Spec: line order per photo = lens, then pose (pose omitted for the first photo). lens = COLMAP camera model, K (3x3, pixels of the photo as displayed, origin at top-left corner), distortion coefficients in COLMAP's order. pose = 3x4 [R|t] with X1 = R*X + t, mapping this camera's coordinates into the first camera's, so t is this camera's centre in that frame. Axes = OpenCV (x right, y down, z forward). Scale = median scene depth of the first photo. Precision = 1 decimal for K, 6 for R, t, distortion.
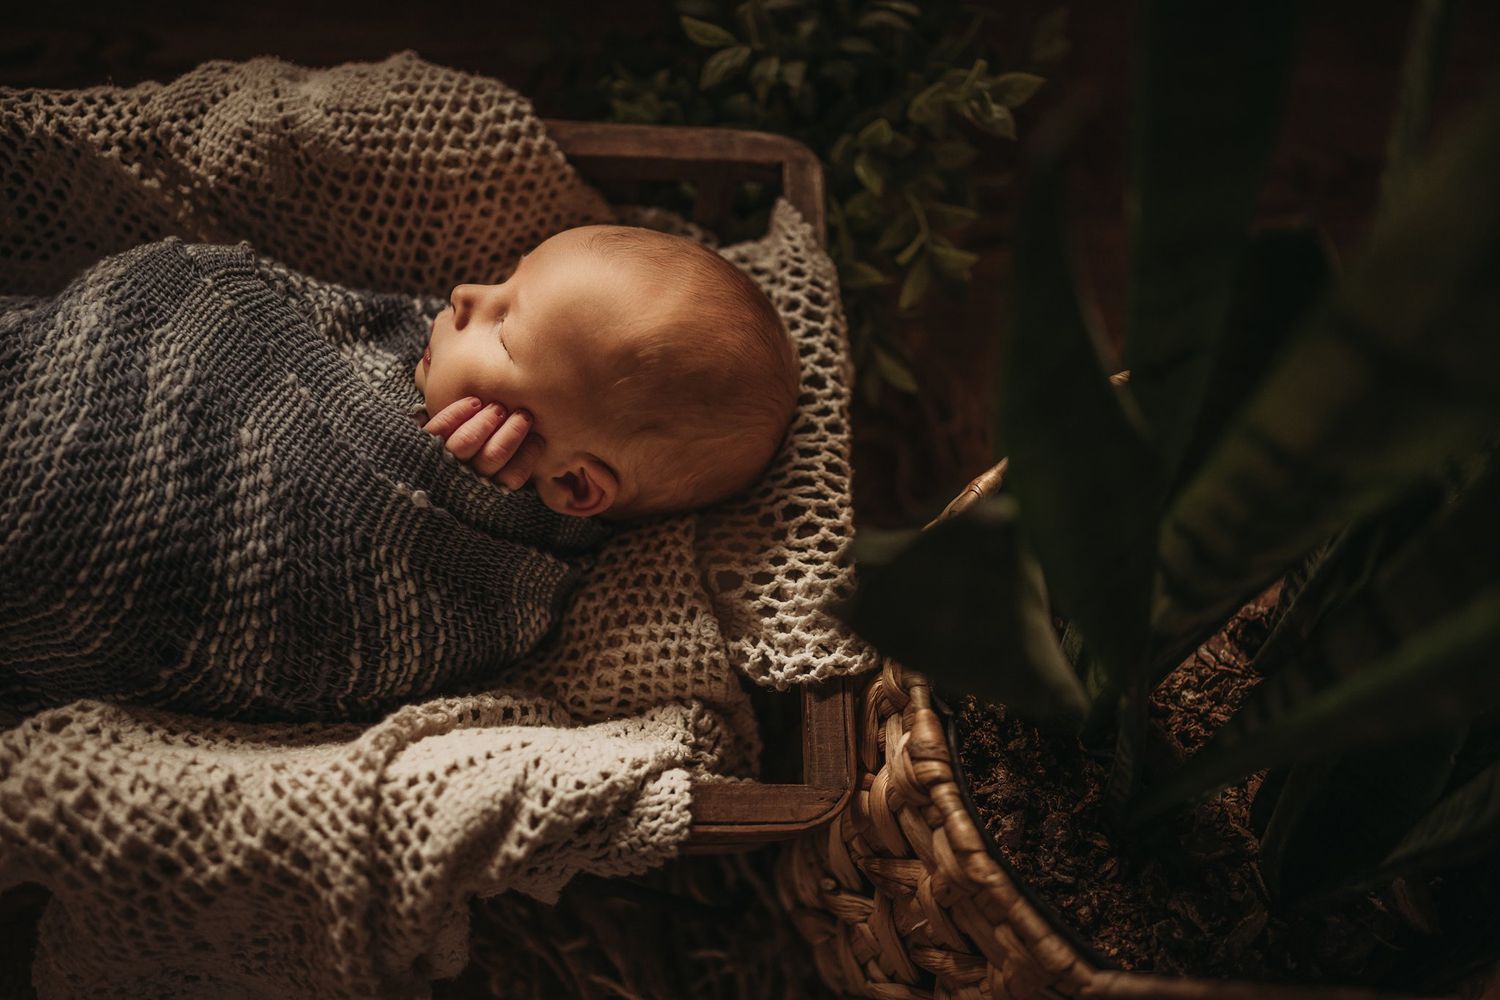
lens RADIAL K [[1402.9, 0, 751.9], [0, 1402.9, 534.0], [0, 0, 1]] dist [-0.010601, 0.000000]
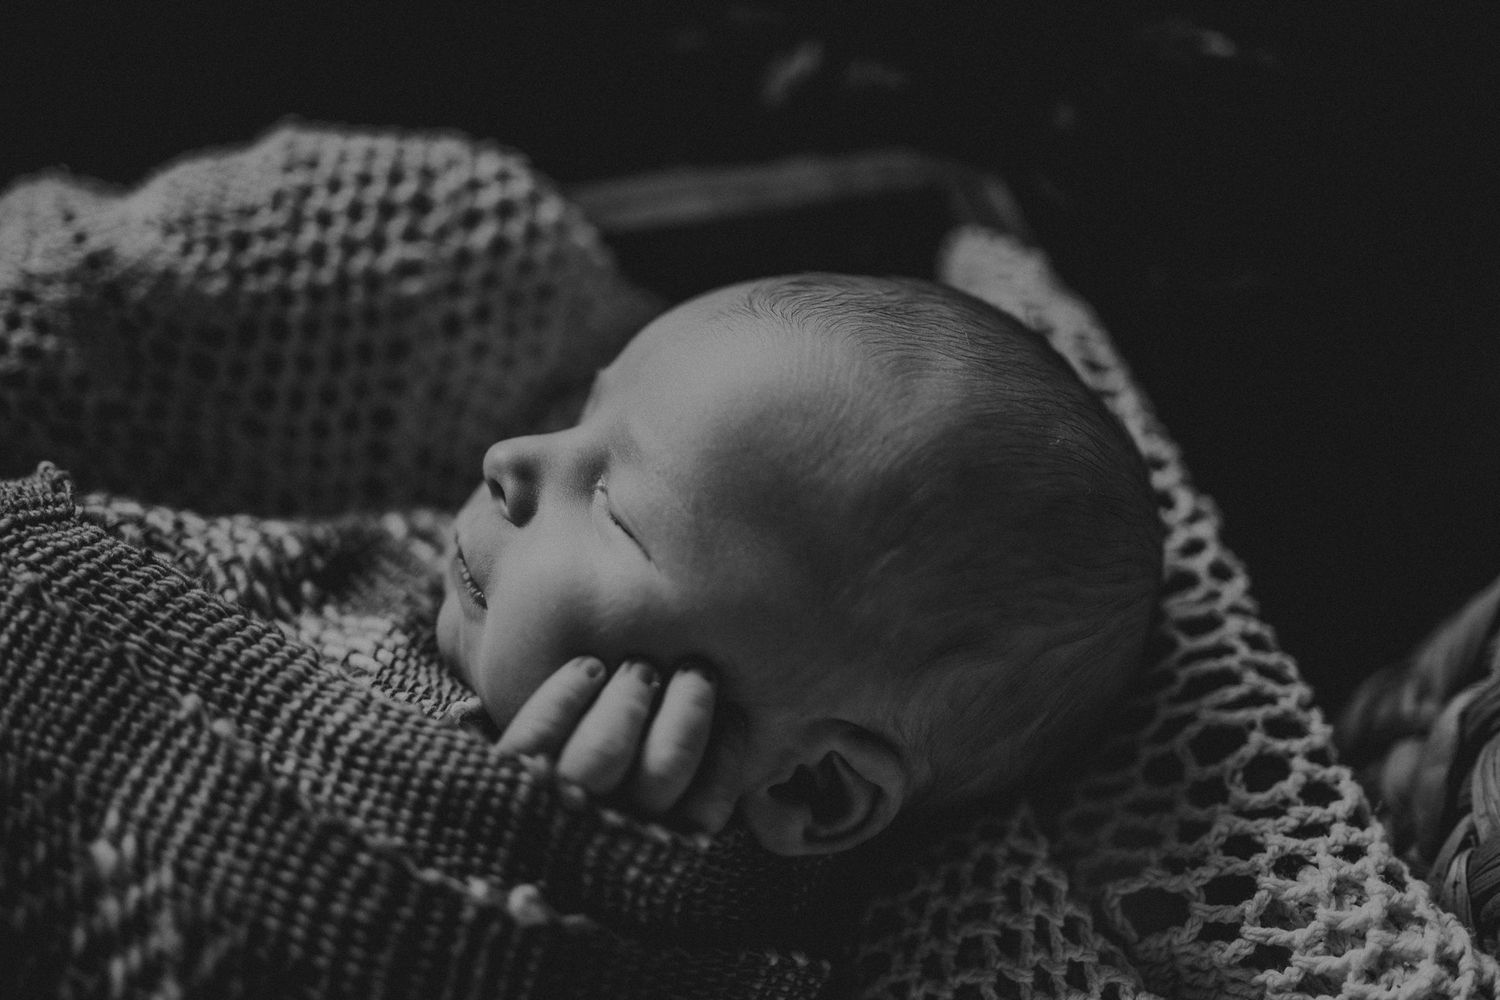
lens RADIAL K [[1402.9, 0, 739.3], [0, 1402.9, 504.1], [0, 0, 1]] dist [-0.010601, 0.000000]
pose [[0.970663, -0.214030, 0.109563, -0.185332], [0.231402, 0.955323, -0.183878, -0.047384], [-0.065313, 0.203837, 0.976824, 0.514657]]
